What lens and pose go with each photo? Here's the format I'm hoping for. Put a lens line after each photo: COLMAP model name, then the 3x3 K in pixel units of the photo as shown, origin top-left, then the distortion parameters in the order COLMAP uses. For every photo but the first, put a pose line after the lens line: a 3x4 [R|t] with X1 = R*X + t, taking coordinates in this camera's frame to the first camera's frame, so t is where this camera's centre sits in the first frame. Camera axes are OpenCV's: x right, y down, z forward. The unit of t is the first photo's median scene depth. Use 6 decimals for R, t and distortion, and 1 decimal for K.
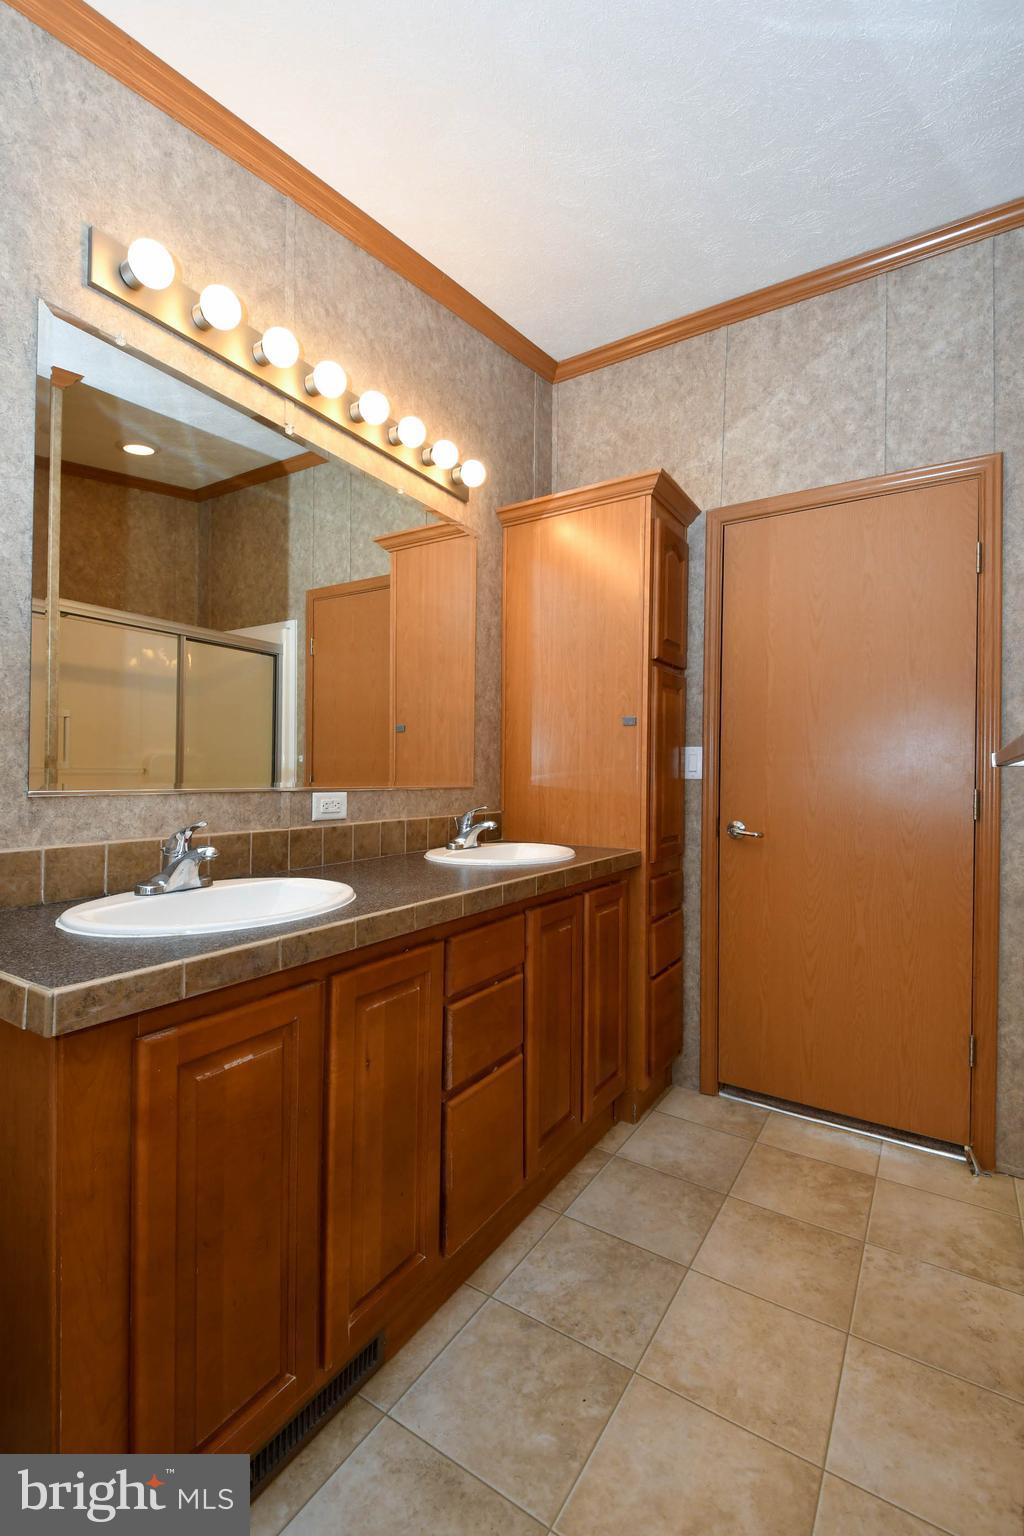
lens RADIAL K [[663.5, 0, 512.0], [0, 663.5, 768.0], [0, 0, 1]] dist [0.054308, -0.031488]
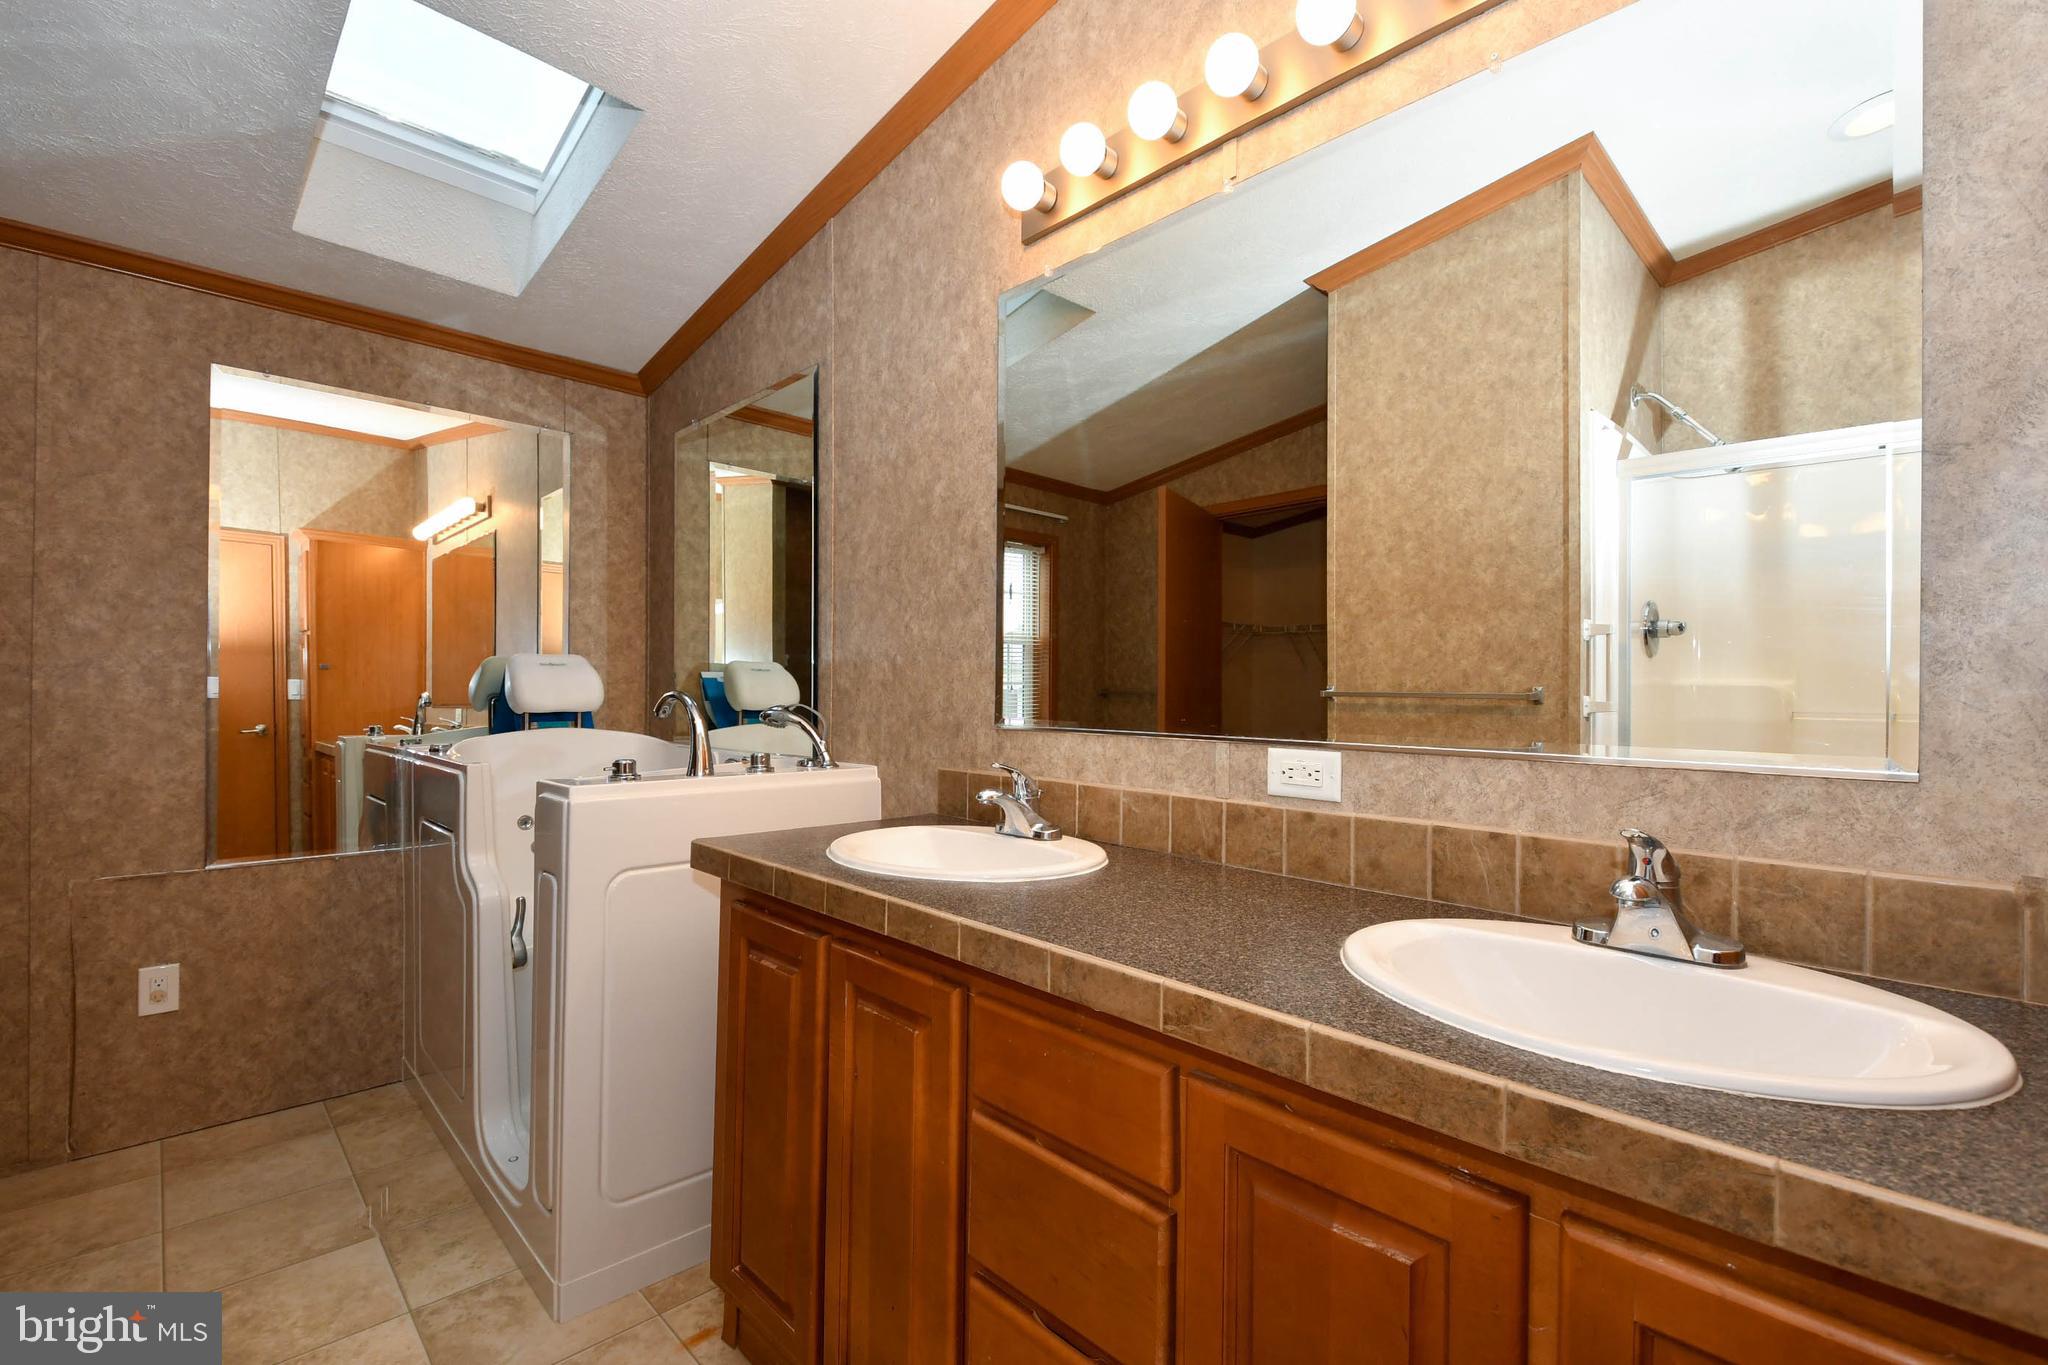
lens RADIAL K [[884.6, 0, 1016.2], [0, 884.6, 687.8], [0, 0, 1]] dist [0.054308, -0.031488]
pose [[-0.225232, -0.016350, -0.974168, 0.573699], [-0.006422, 0.999862, -0.015297, -0.003500], [0.974284, 0.002811, -0.225306, 1.035516]]
